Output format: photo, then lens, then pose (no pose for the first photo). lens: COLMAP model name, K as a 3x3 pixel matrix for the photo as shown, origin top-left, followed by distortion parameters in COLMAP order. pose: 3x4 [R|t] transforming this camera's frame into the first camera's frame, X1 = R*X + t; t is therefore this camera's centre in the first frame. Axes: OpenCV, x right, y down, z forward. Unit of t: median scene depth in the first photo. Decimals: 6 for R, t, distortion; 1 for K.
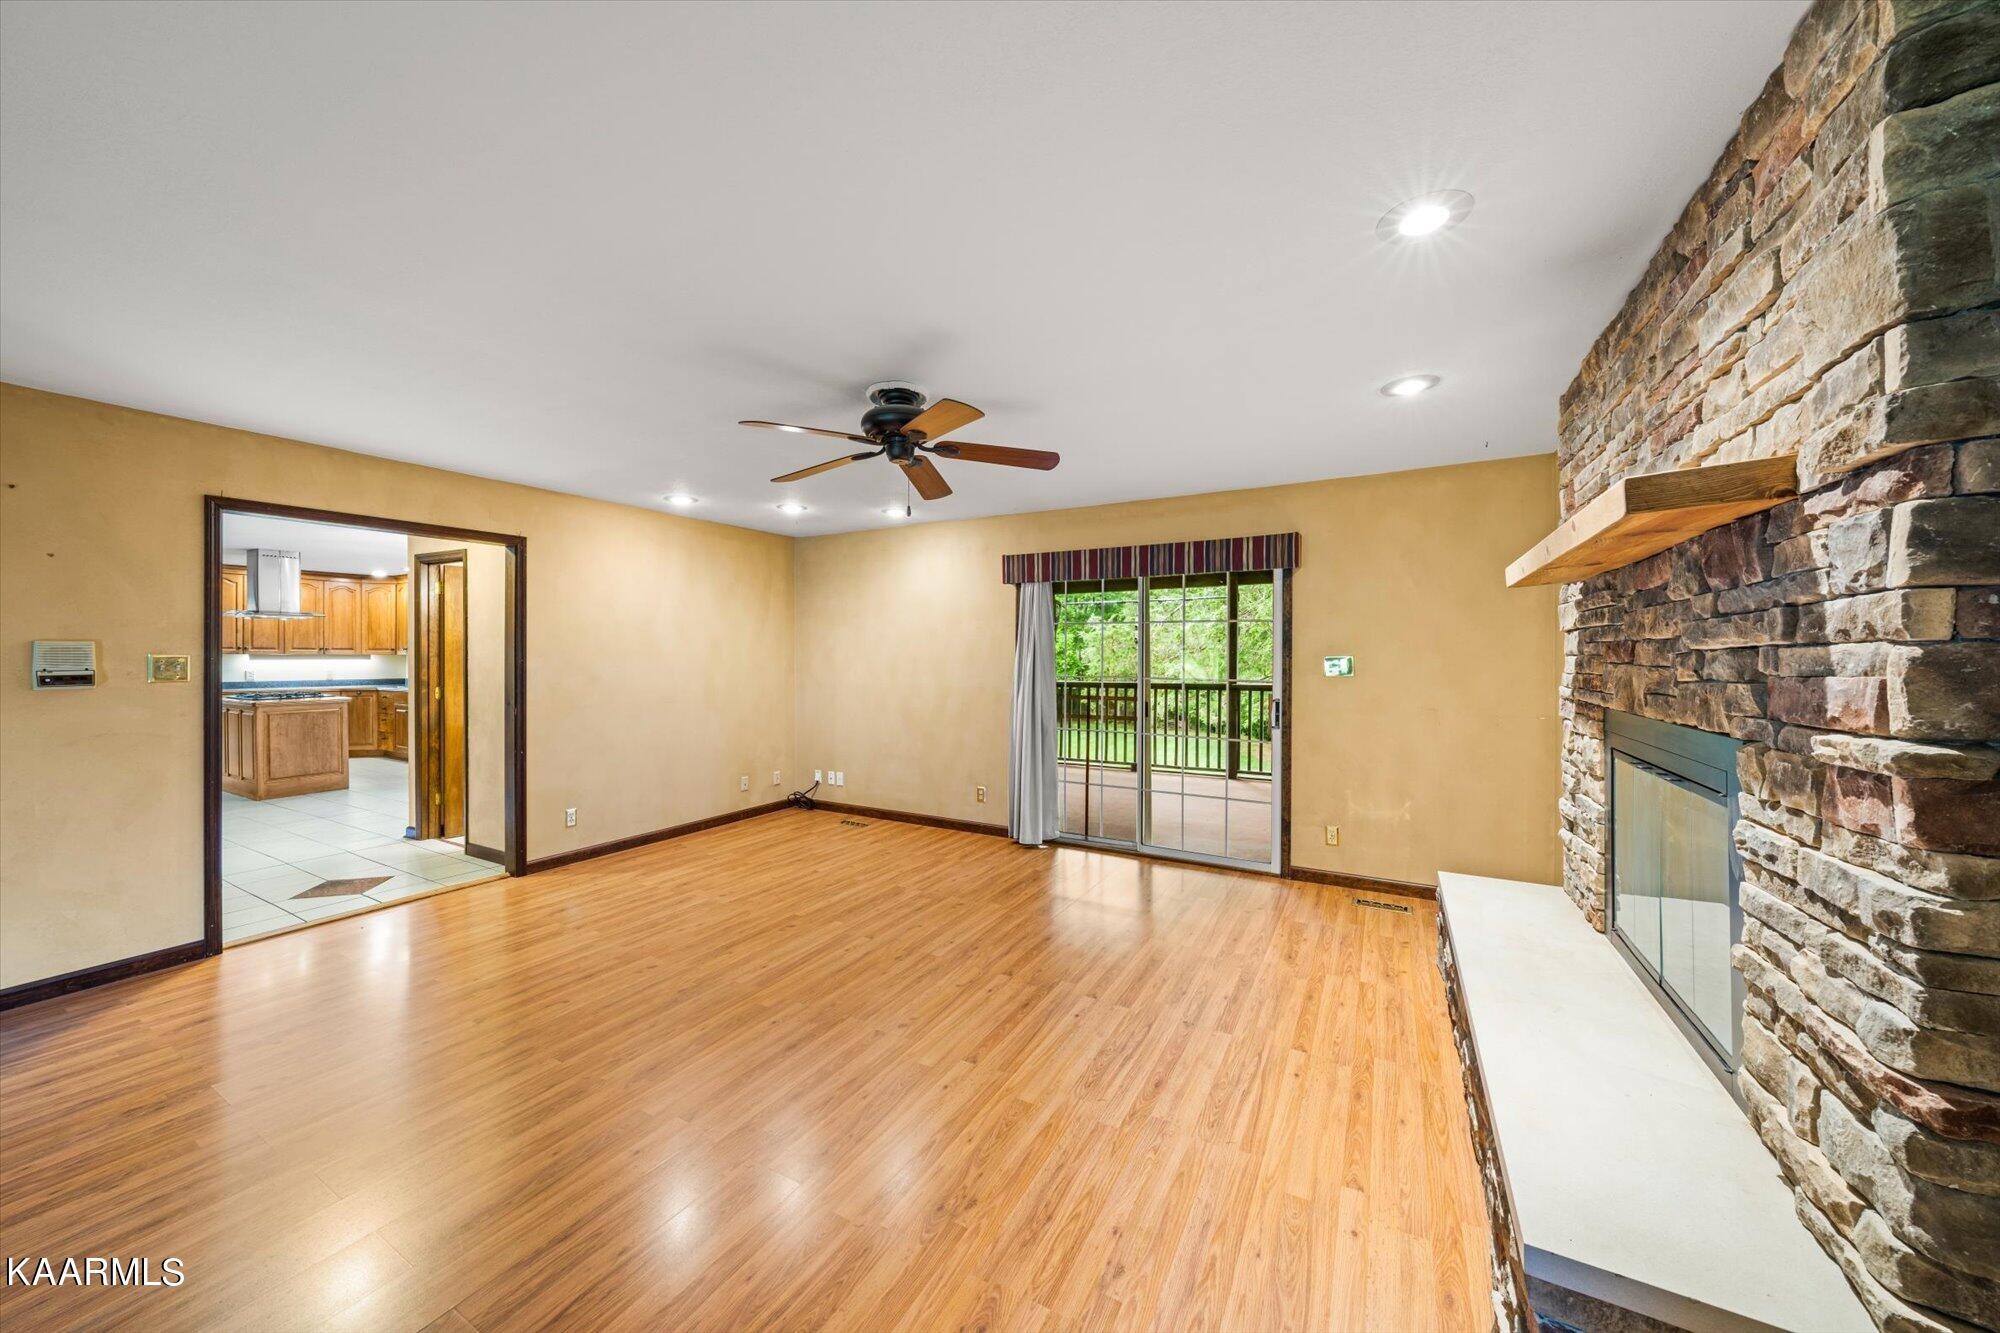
lens RADIAL K [[691.3, 0, 1001.6], [0, 691.3, 658.7], [0, 0, 1]] dist [-0.000515, -0.000031]
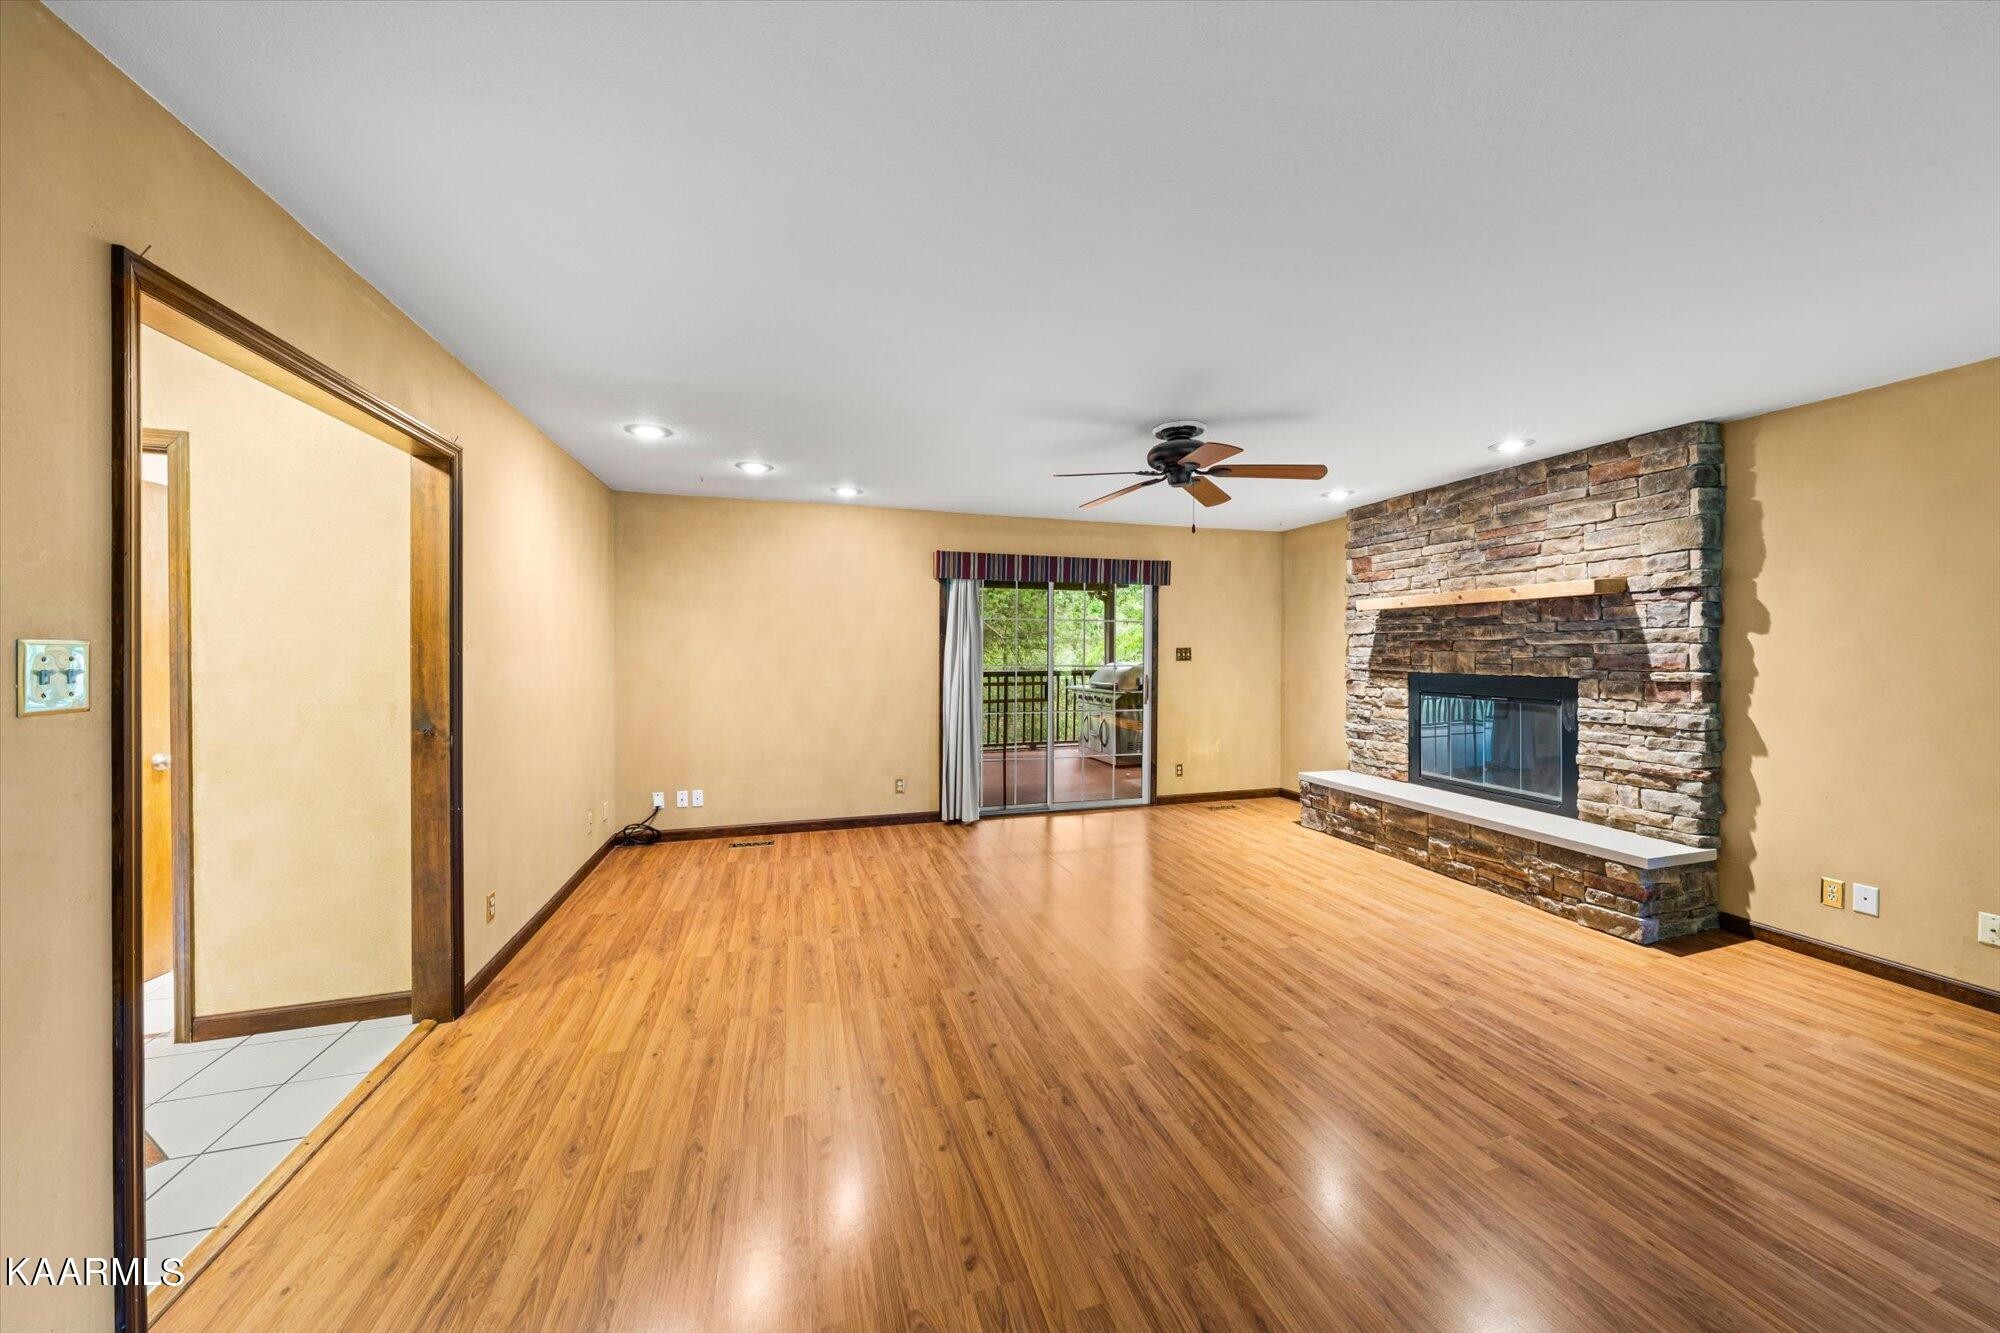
lens RADIAL K [[684.2, 0, 1006.6], [0, 684.2, 657.1], [0, 0, 1]] dist [-0.000605, 0.000024]
pose [[0.691782, -0.008856, 0.722052, -0.916489], [0.002308, 0.999947, 0.010053, 0.001253], [-0.722102, -0.005288, 0.691766, 0.294958]]
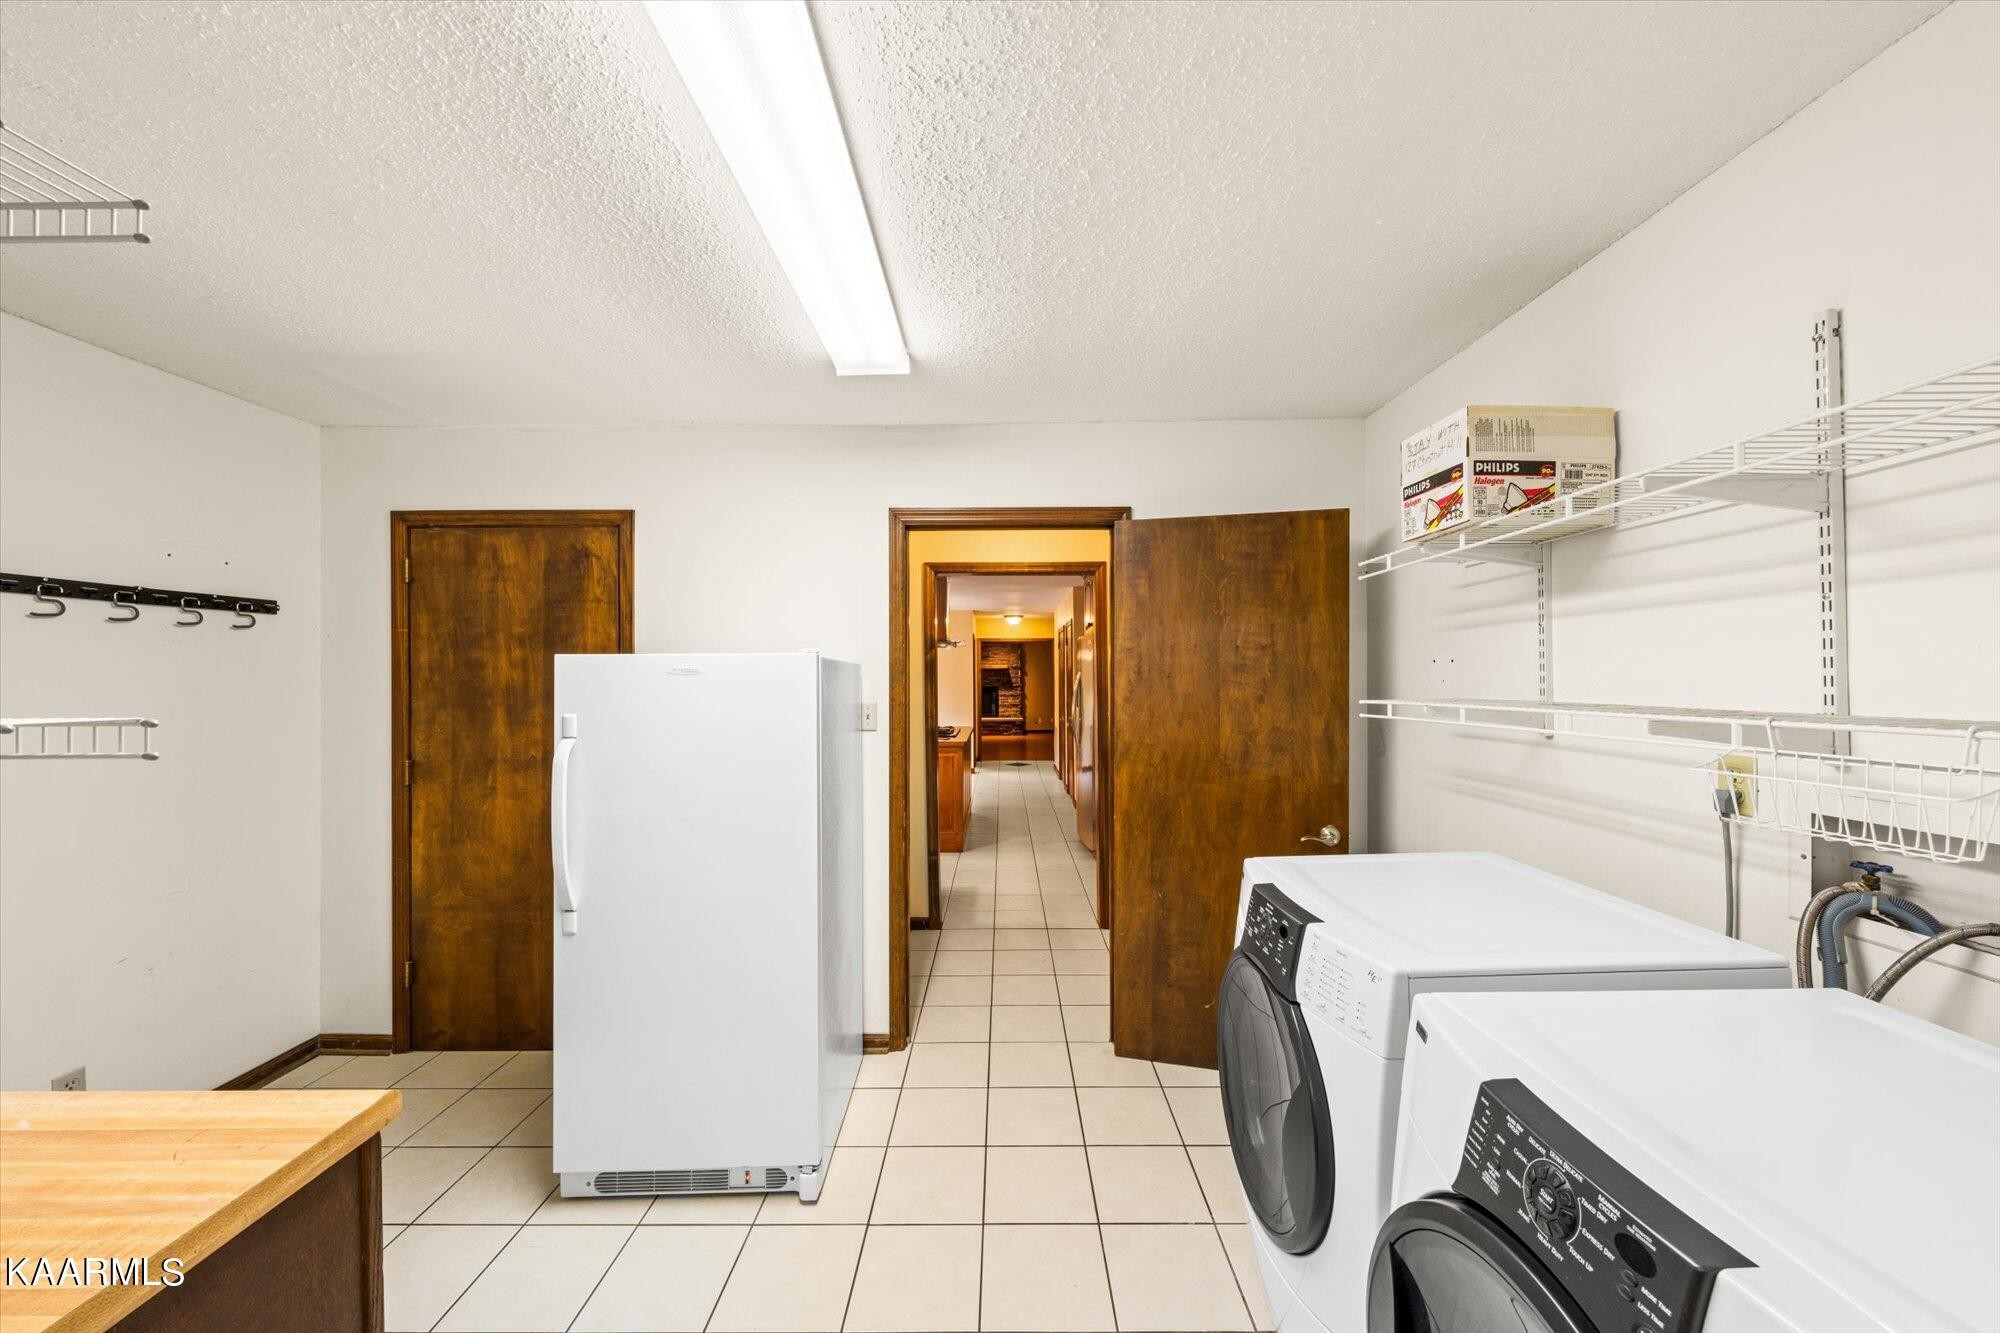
lens RADIAL K [[684.2, 0, 1006.6], [0, 684.2, 657.1], [0, 0, 1]] dist [-0.000605, 0.000024]
pose [[-0.494506, 0.020439, 0.868934, -3.617622], [0.005500, 0.999777, -0.020386, -0.056007], [-0.869157, -0.005302, -0.494508, 2.617209]]
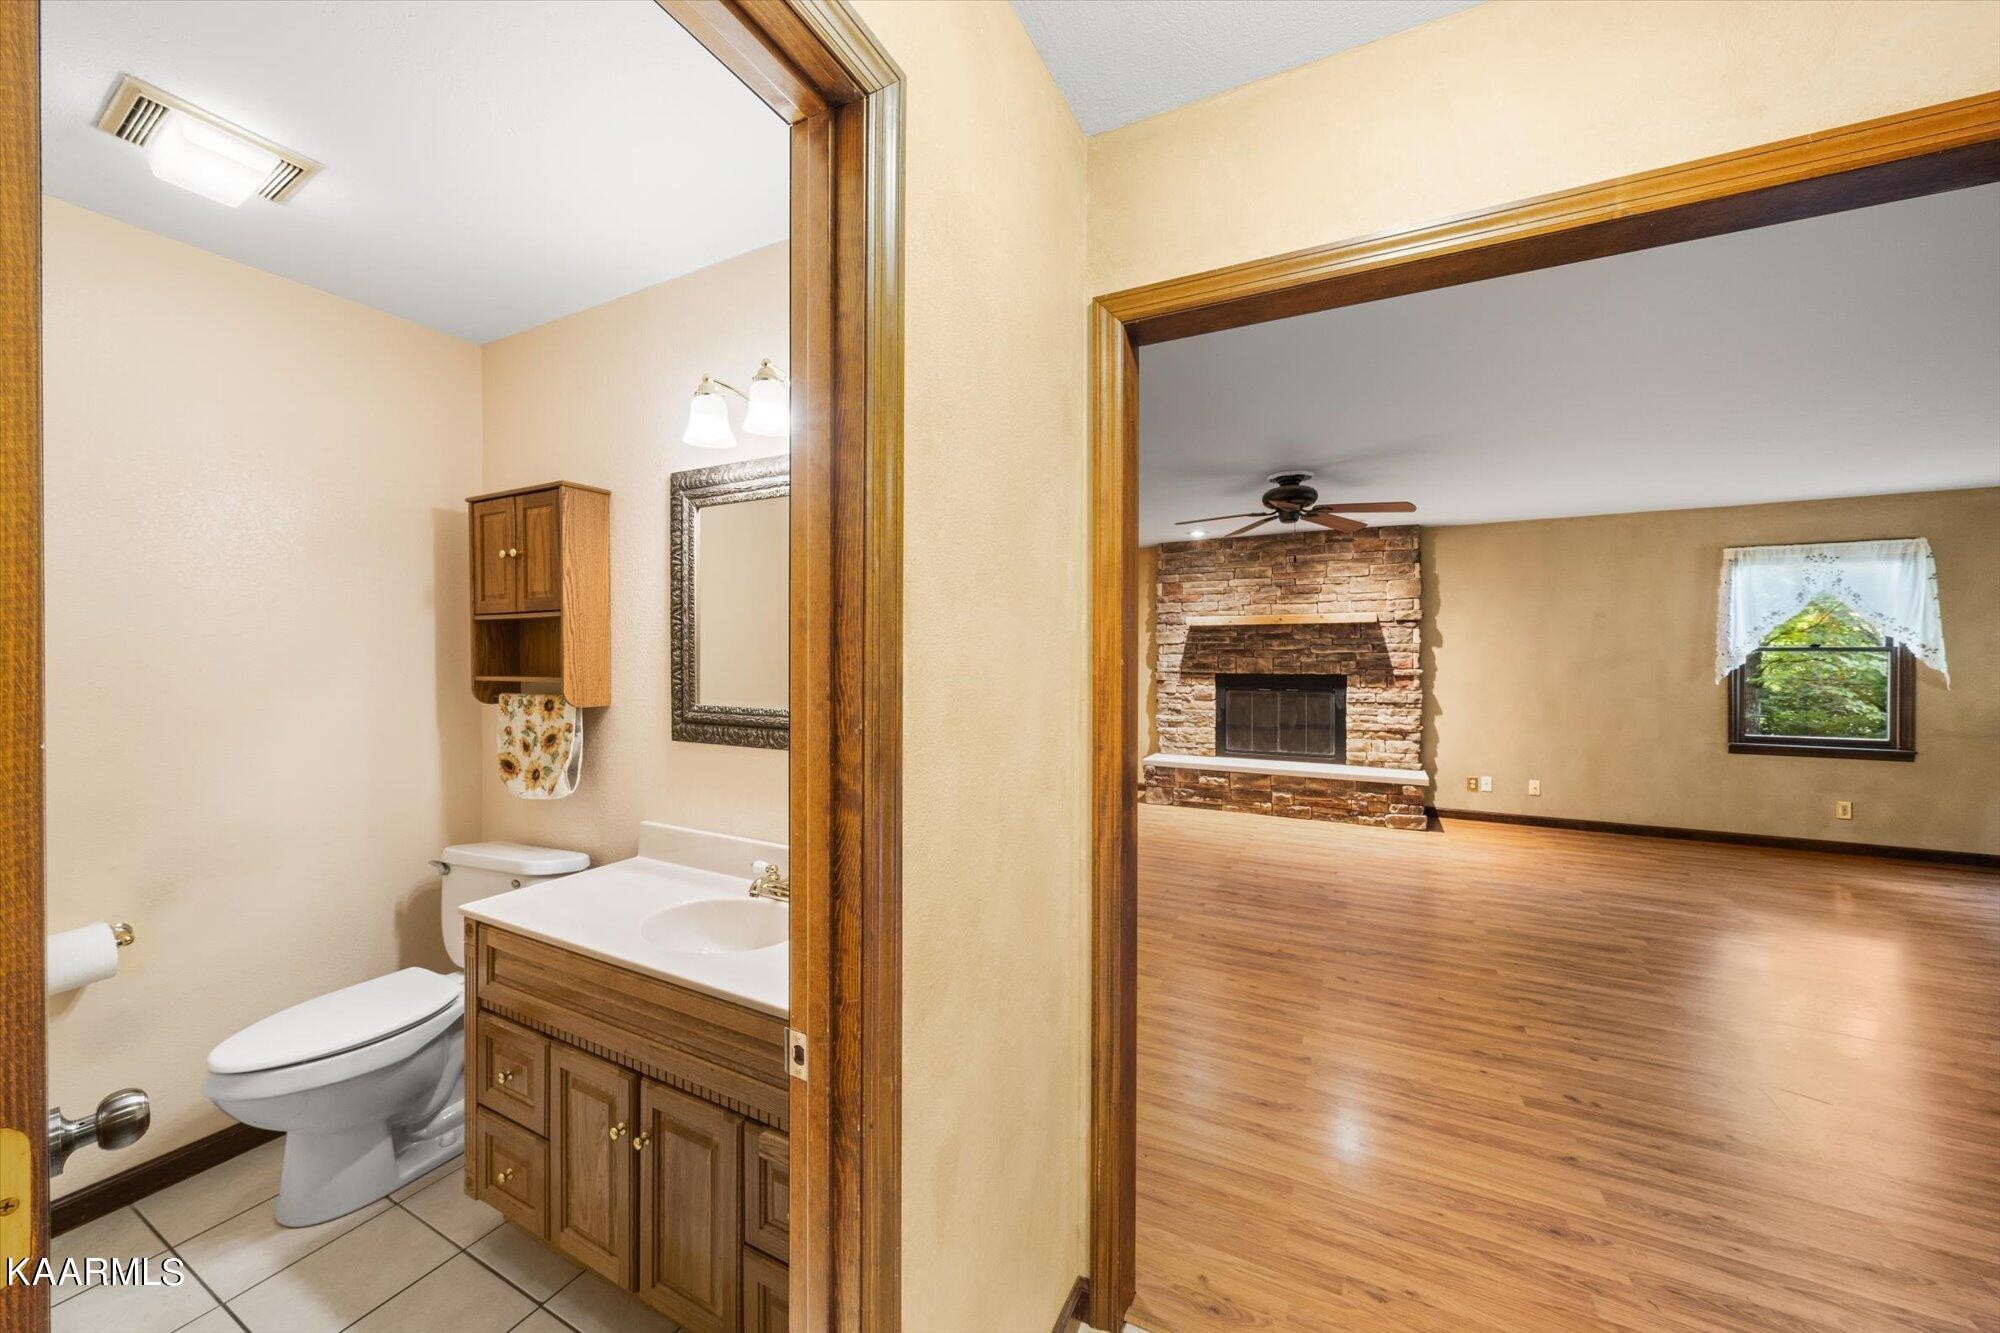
lens RADIAL K [[713.4, 0, 1001.6], [0, 713.4, 659.8], [0, 0, 1]] dist [-0.000236, -0.000026]
pose [[-0.032973, -0.011308, 0.999392, -1.225811], [0.003420, 0.999929, 0.011427, -0.011352], [-0.999450, 0.003795, -0.032932, 1.245693]]
